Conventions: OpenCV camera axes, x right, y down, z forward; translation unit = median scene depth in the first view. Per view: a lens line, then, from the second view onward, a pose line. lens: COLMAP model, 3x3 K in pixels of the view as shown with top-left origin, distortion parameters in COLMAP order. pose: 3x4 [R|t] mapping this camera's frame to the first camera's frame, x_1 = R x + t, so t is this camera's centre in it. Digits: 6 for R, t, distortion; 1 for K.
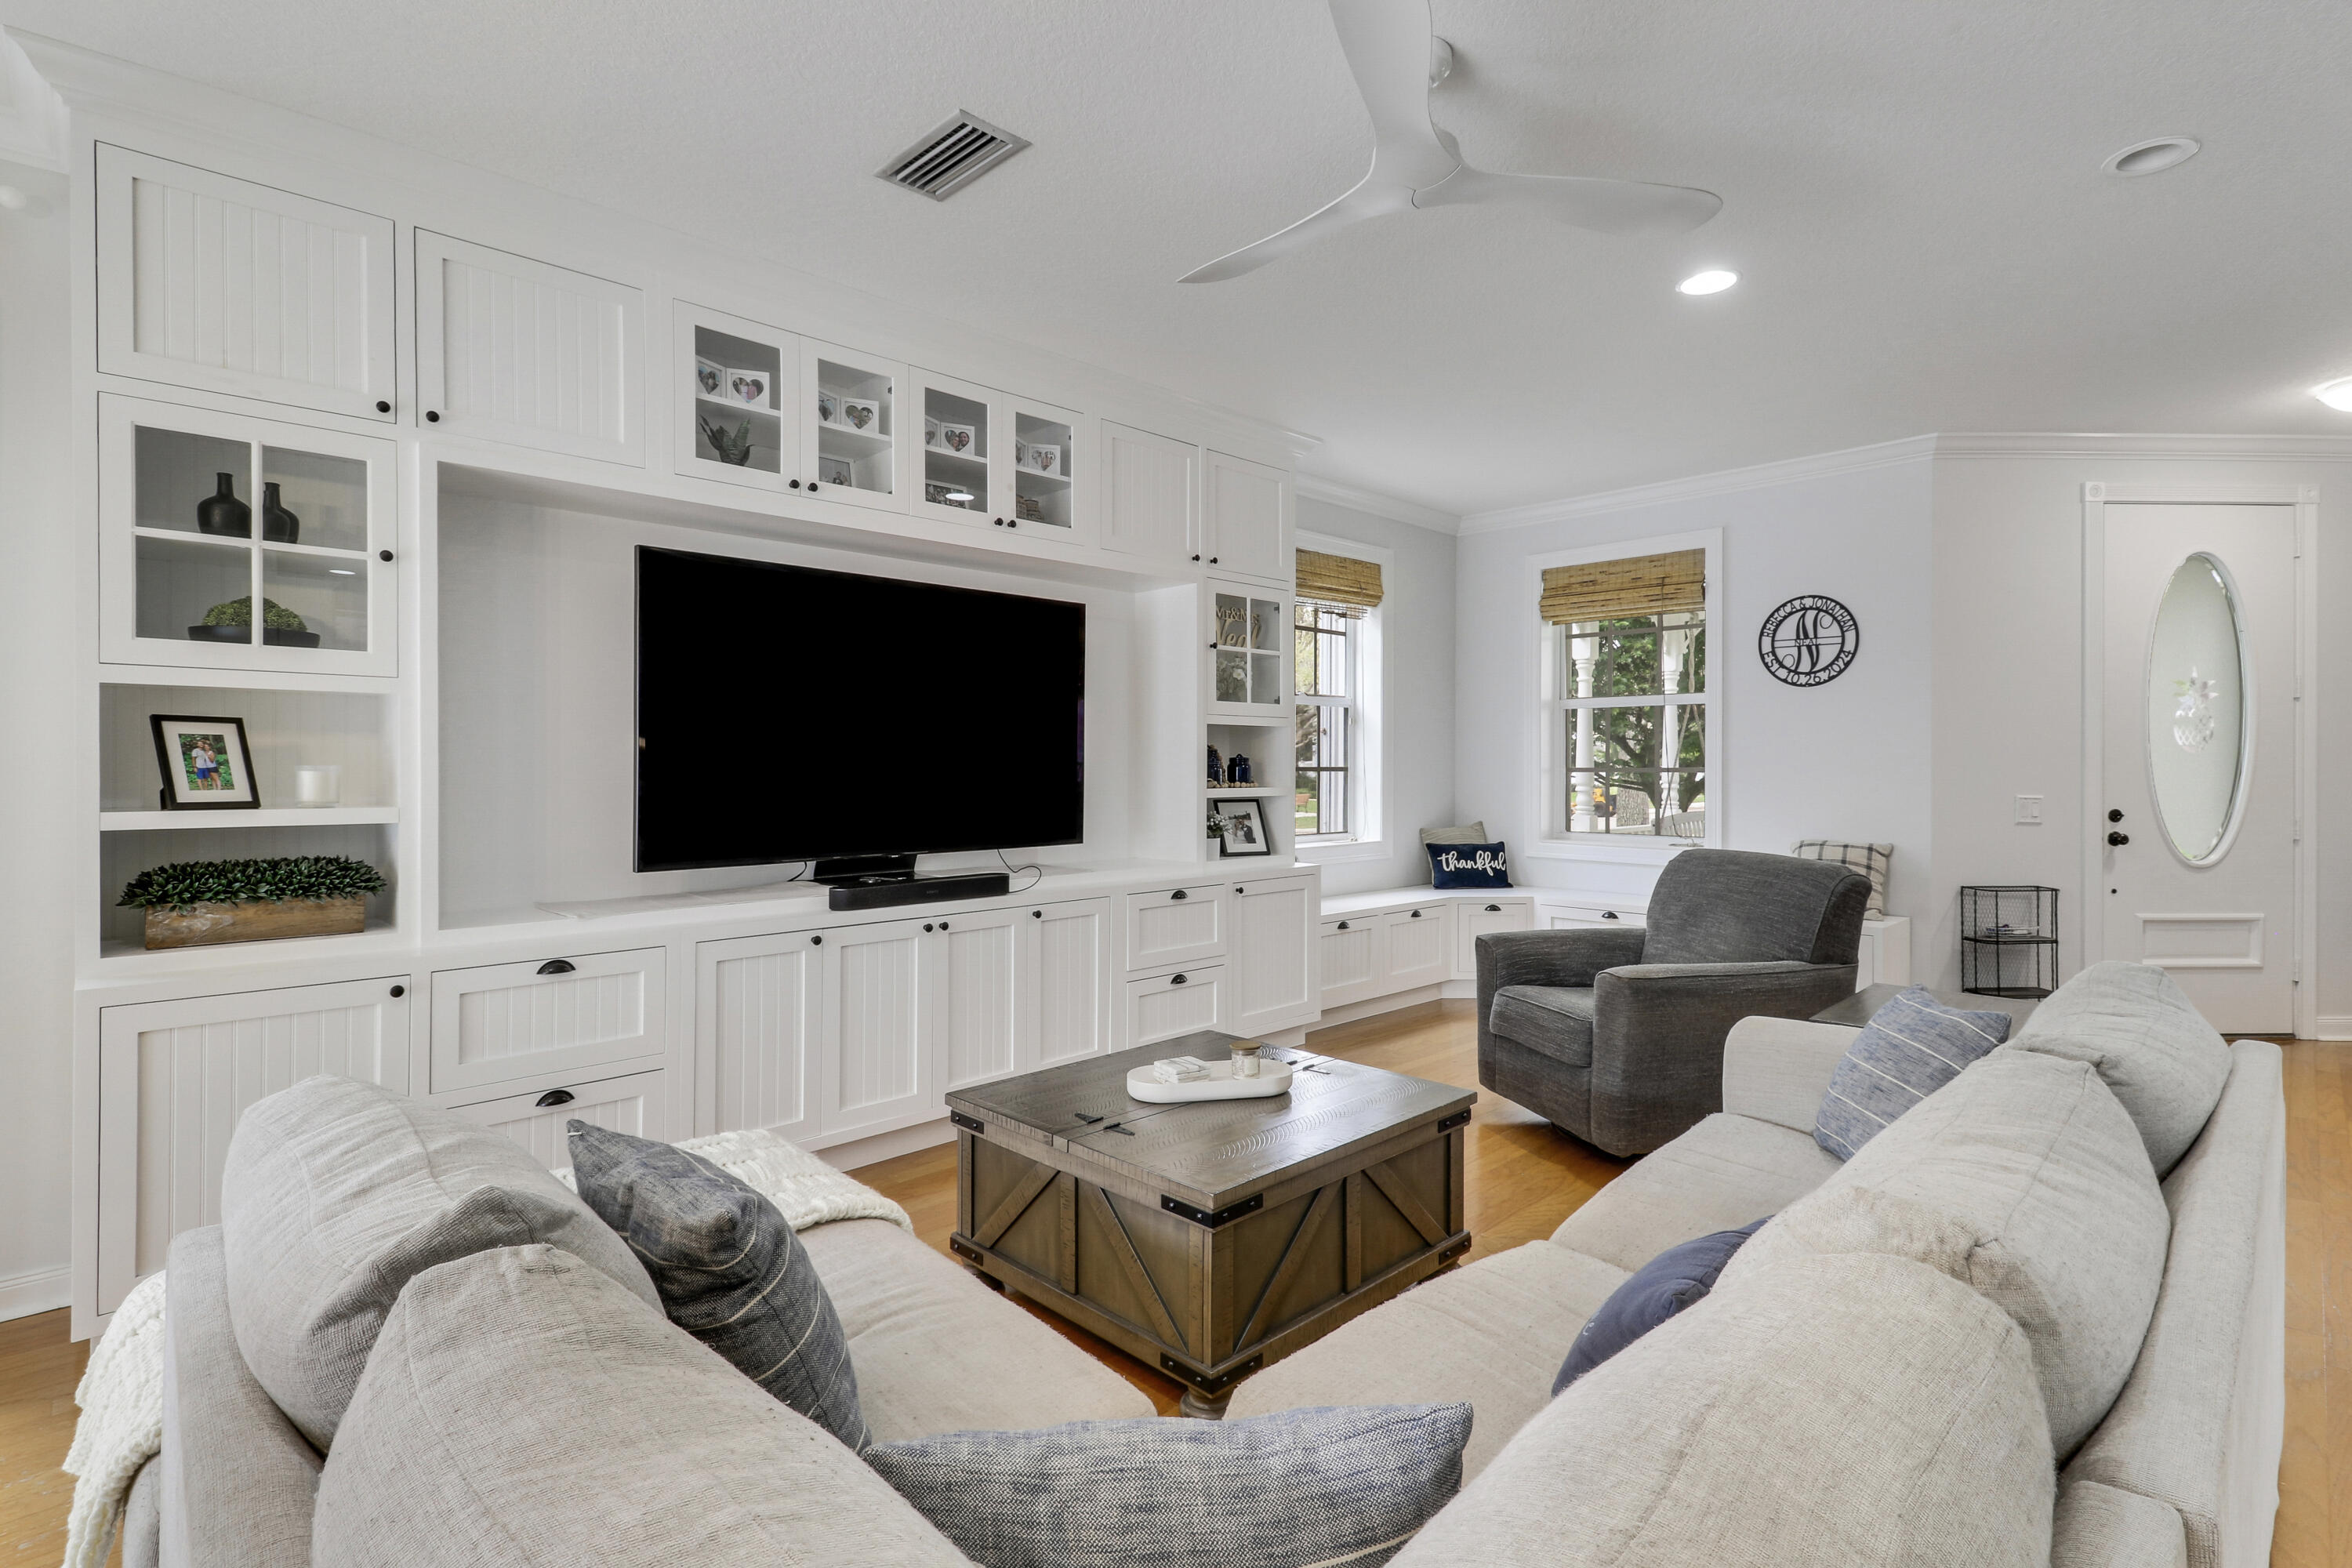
lens RADIAL K [[1093.9, 0, 1183.0], [0, 1093.9, 774.5], [0, 0, 1]] dist [-0.003299, -0.011013]
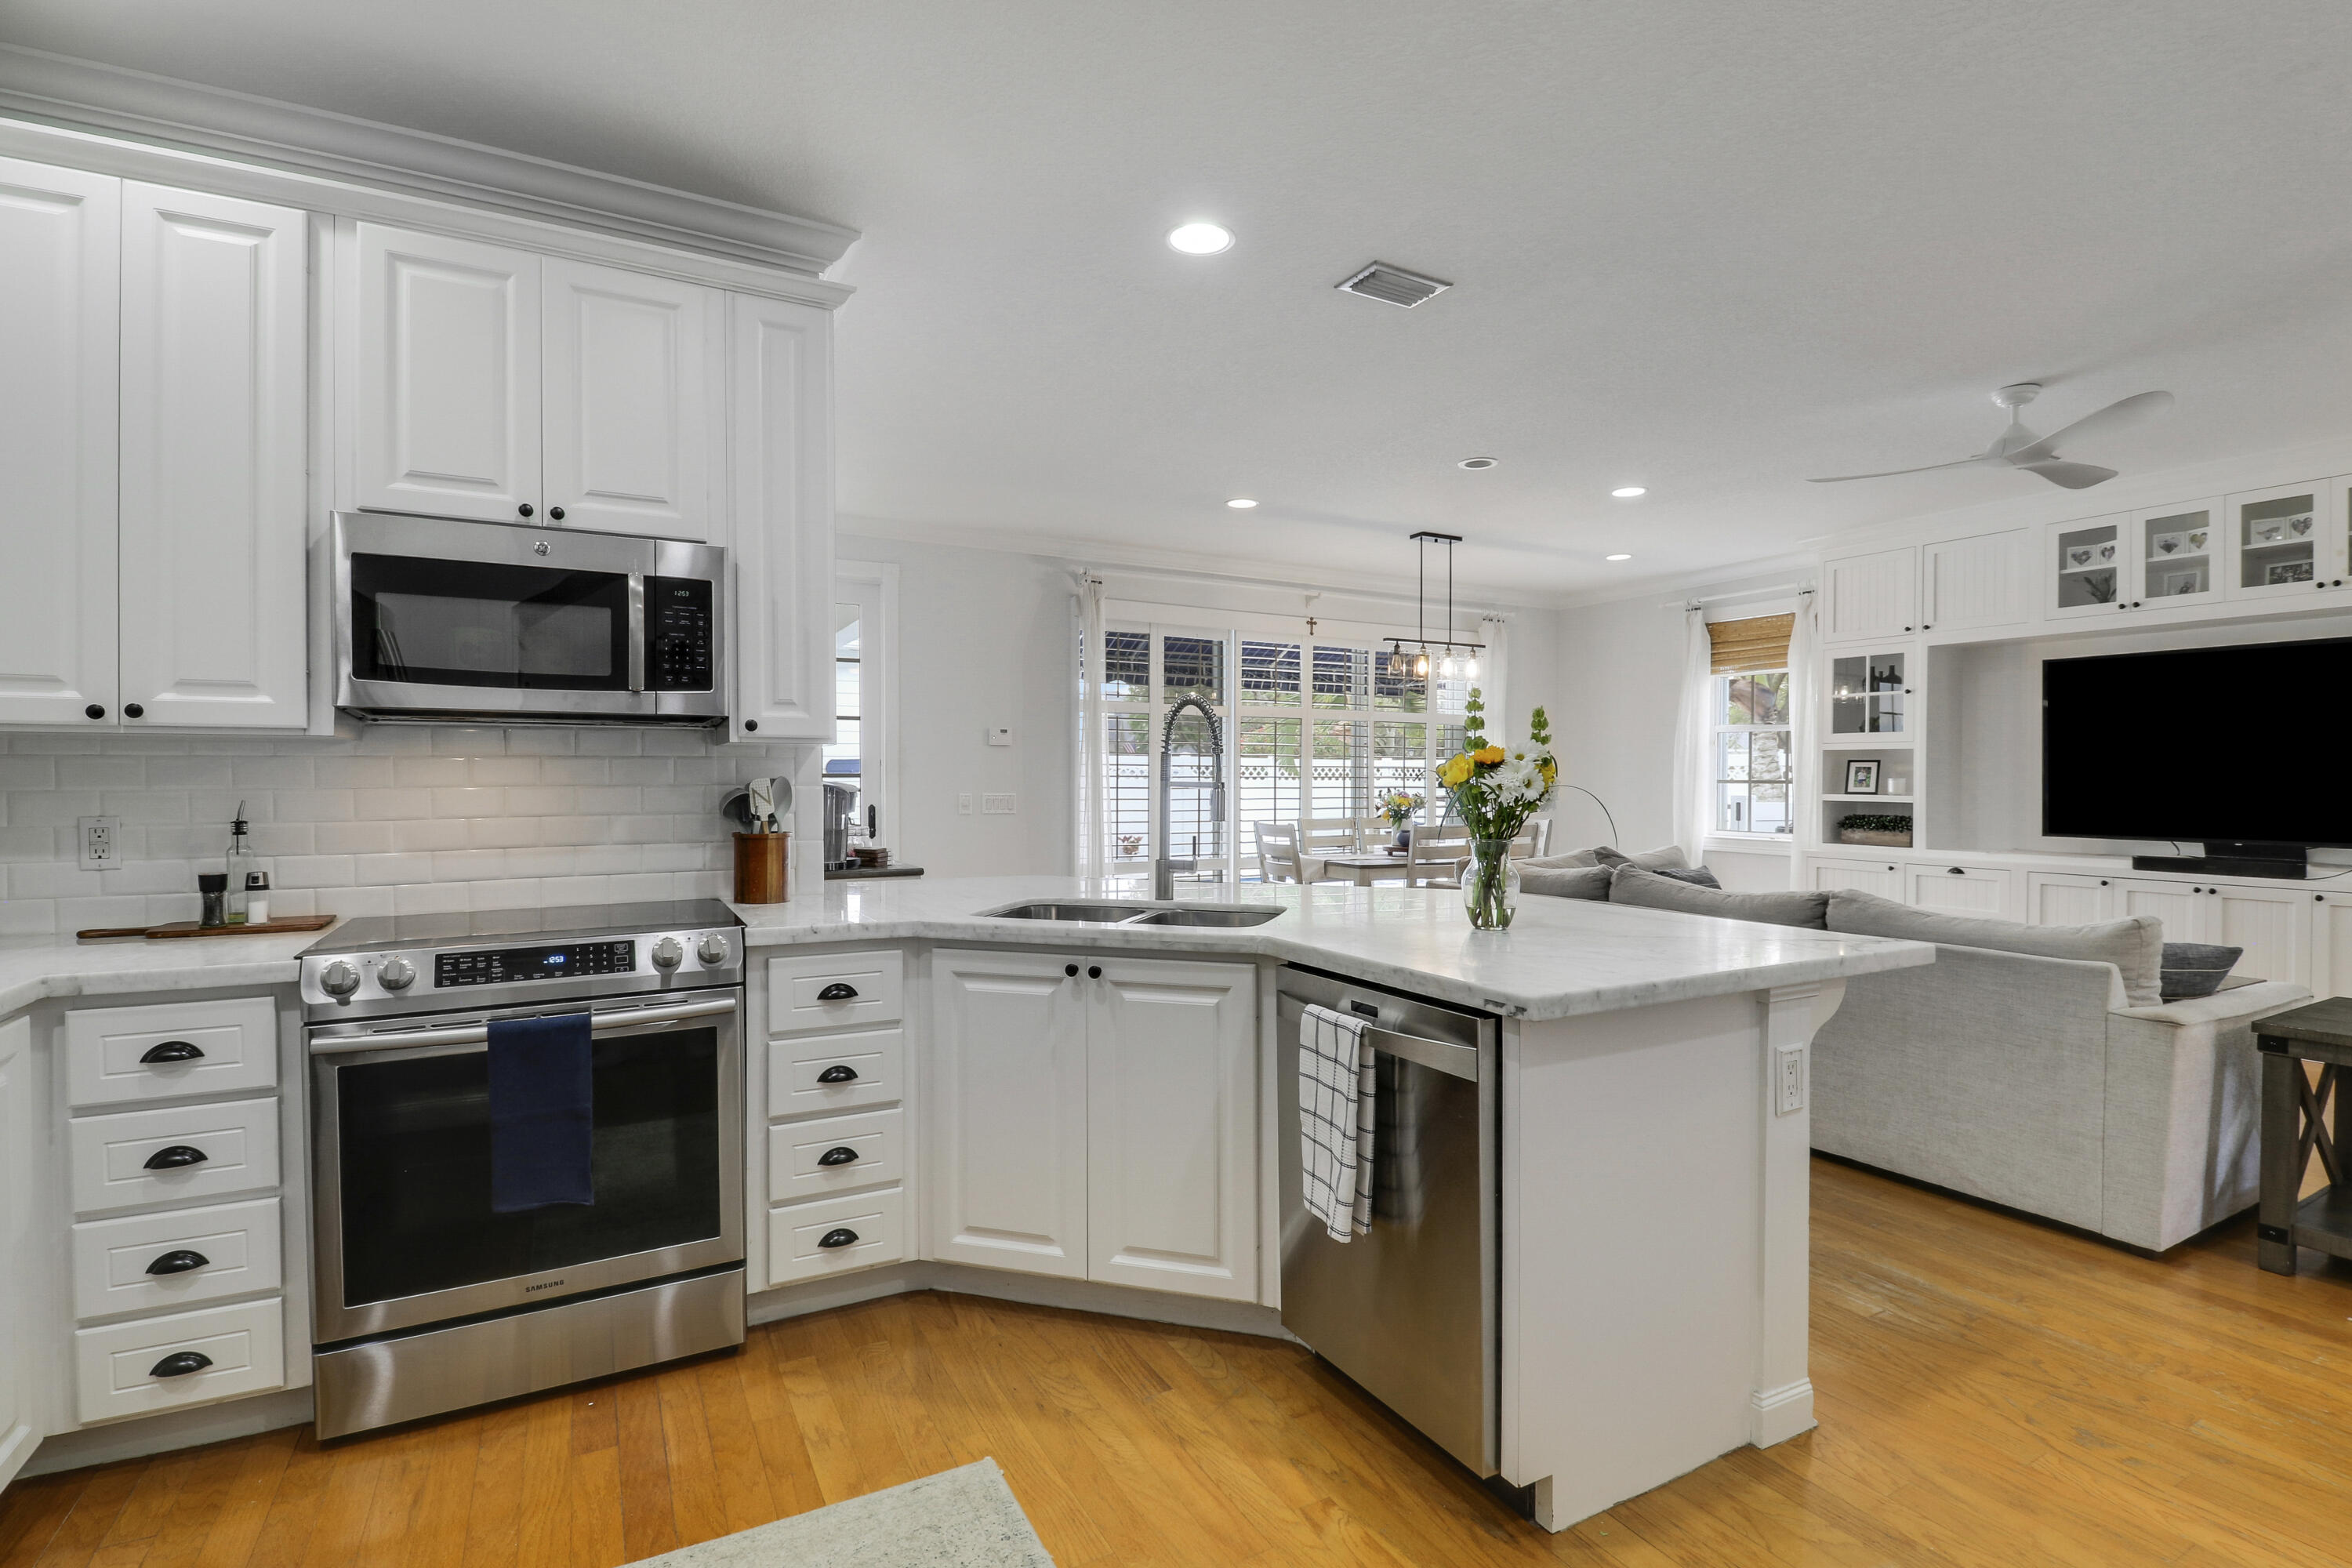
lens RADIAL K [[1093.9, 0, 1196.8], [0, 1093.9, 792.9], [0, 0, 1]] dist [-0.003299, -0.011013]
pose [[-0.262552, 0.012695, -0.964834, 1.276302], [-0.009709, 0.999828, 0.015797, 0.000948], [0.964869, 0.013515, -0.262384, 0.077618]]
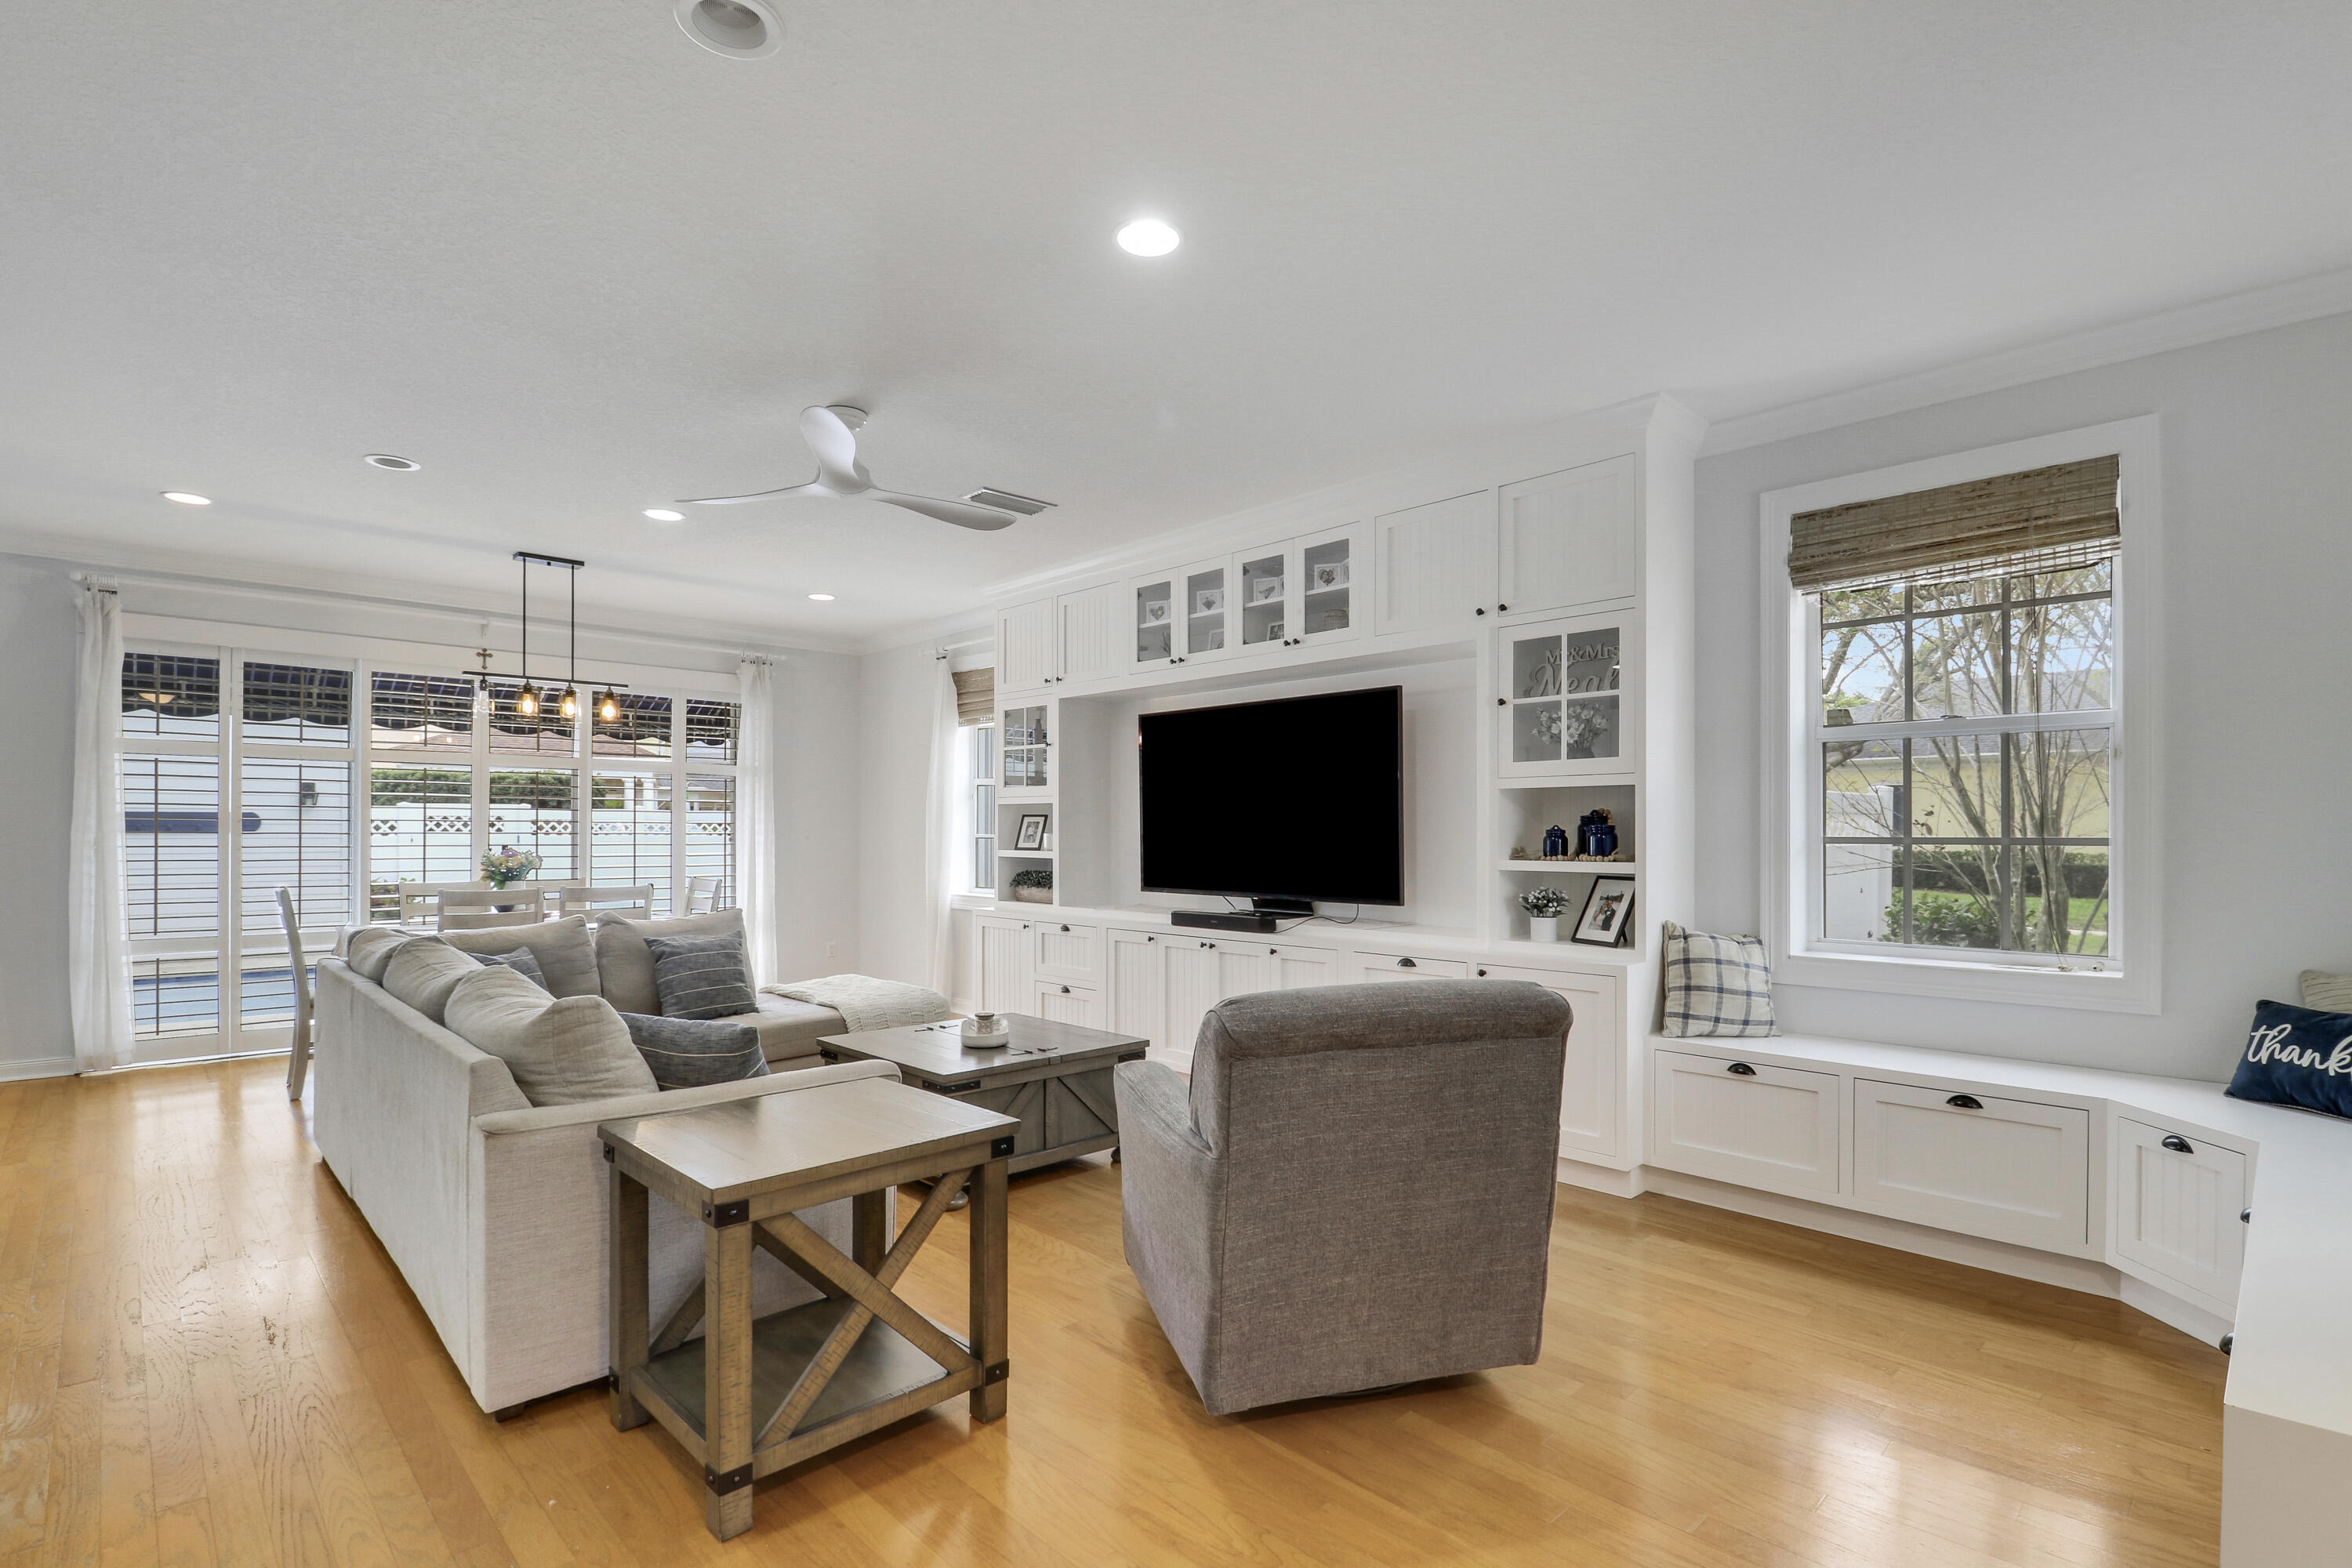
lens RADIAL K [[1093.9, 0, 1199.4], [0, 1093.9, 824.3], [0, 0, 1]] dist [-0.003299, -0.011013]
pose [[0.015247, -0.008287, -0.999849, 1.036889], [-0.008614, 0.999927, -0.008419, -0.007019], [0.999847, 0.008741, 0.015175, 0.824956]]
